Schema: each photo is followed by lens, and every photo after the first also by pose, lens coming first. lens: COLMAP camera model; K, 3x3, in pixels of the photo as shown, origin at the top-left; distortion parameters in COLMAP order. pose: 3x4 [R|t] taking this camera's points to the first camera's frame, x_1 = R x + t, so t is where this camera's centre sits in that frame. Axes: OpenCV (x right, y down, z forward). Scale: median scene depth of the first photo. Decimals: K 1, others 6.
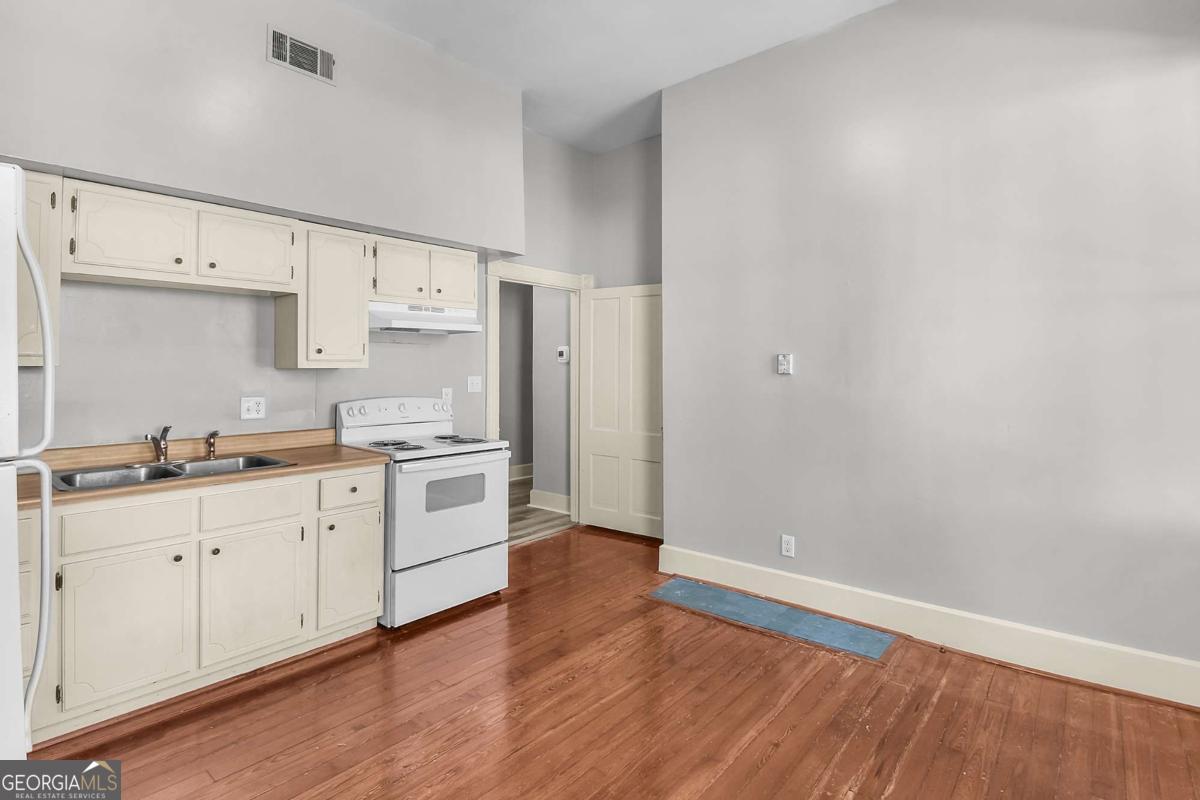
lens RADIAL K [[585.3, 0, 608.1], [0, 585.3, 359.1], [0, 0, 1]] dist [0.001855, -0.013851]
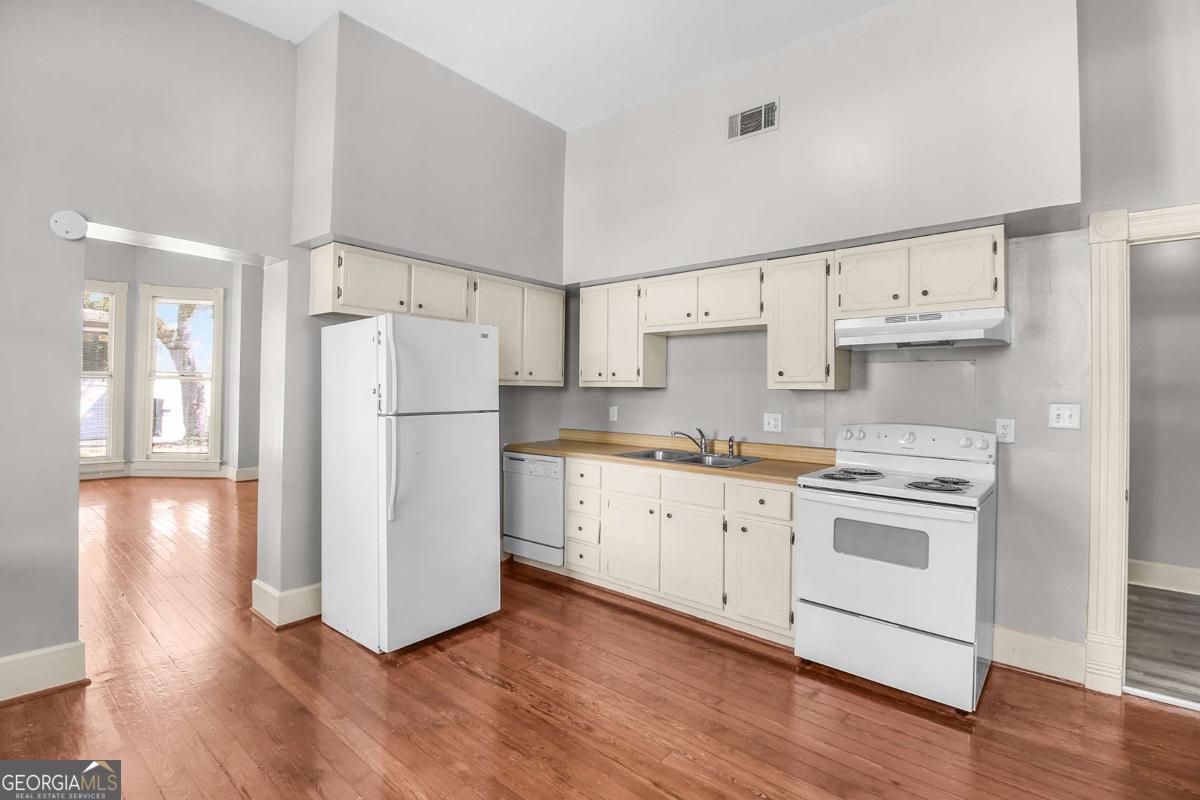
lens RADIAL K [[561.8, 0, 594.9], [0, 561.8, 381.0], [0, 0, 1]] dist [0.001351, -0.014467]
pose [[-0.024956, -0.015091, -0.999575, 0.516476], [0.005933, 0.999866, -0.015243, 0.012774], [0.999671, -0.006311, -0.024863, 0.612344]]
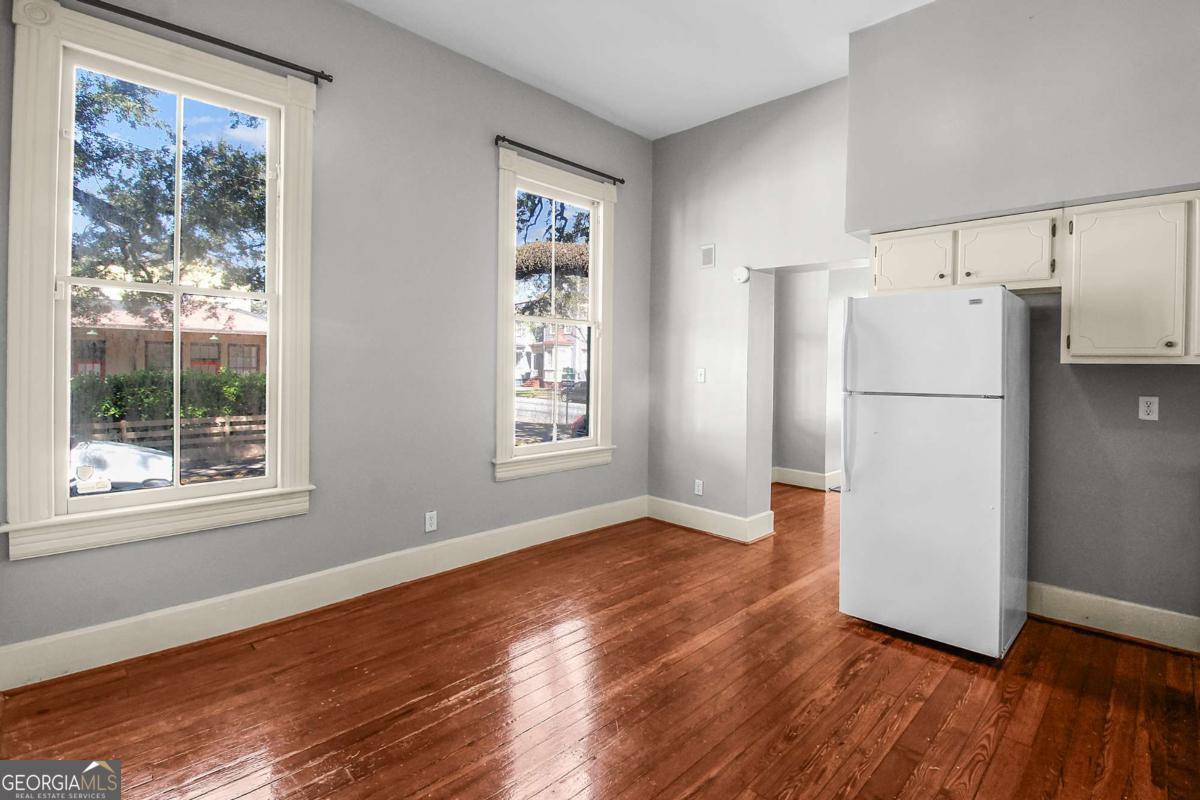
lens RADIAL K [[568.8, 0, 601.9], [0, 568.8, 370.3], [0, 0, 1]] dist [0.000361, -0.014876]
pose [[-0.995424, -0.009739, 0.095060, -0.003313], [-0.010622, 0.999905, -0.008794, 0.024946], [-0.094966, -0.009764, -0.995433, 1.214501]]
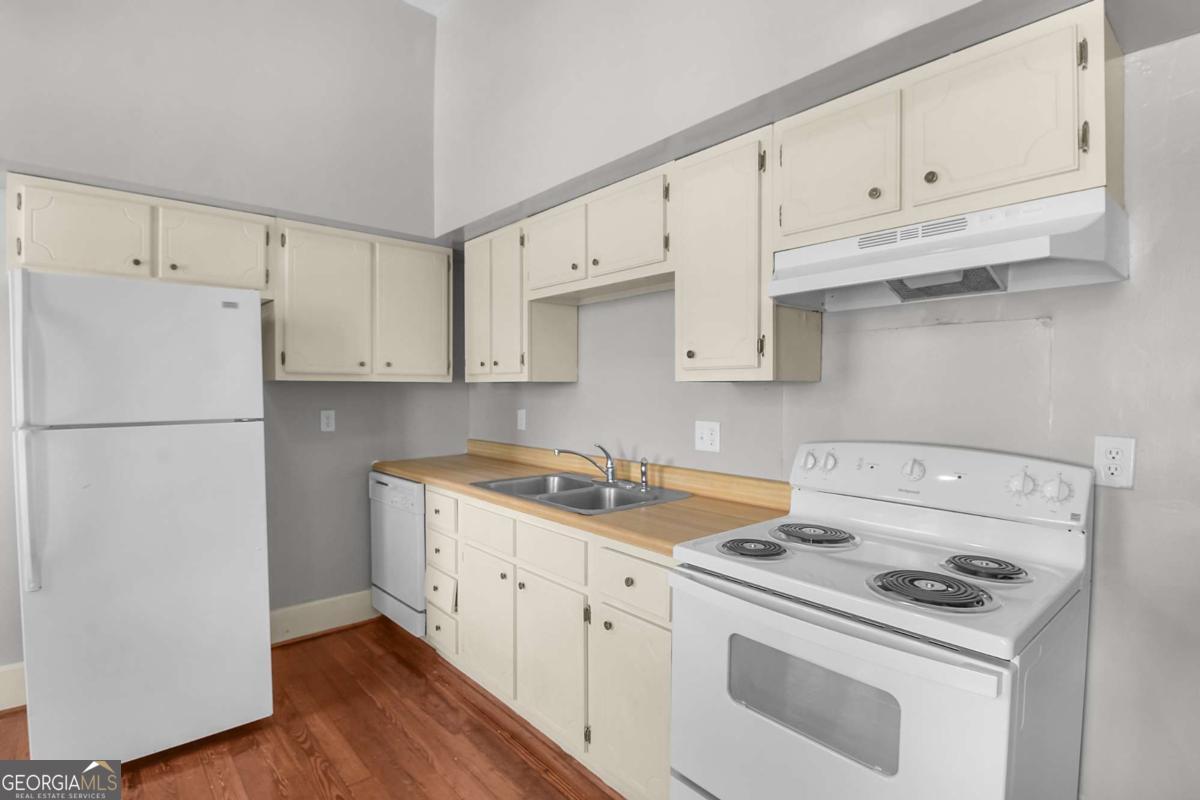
lens RADIAL K [[586.1, 0, 589.5], [0, 586.1, 401.0], [0, 0, 1]] dist [0.002206, -0.017069]
pose [[-0.173592, 0.022501, -0.984561, 0.138808], [0.015632, 0.999676, 0.020091, 0.020142], [0.984694, -0.011904, -0.173888, 0.906693]]
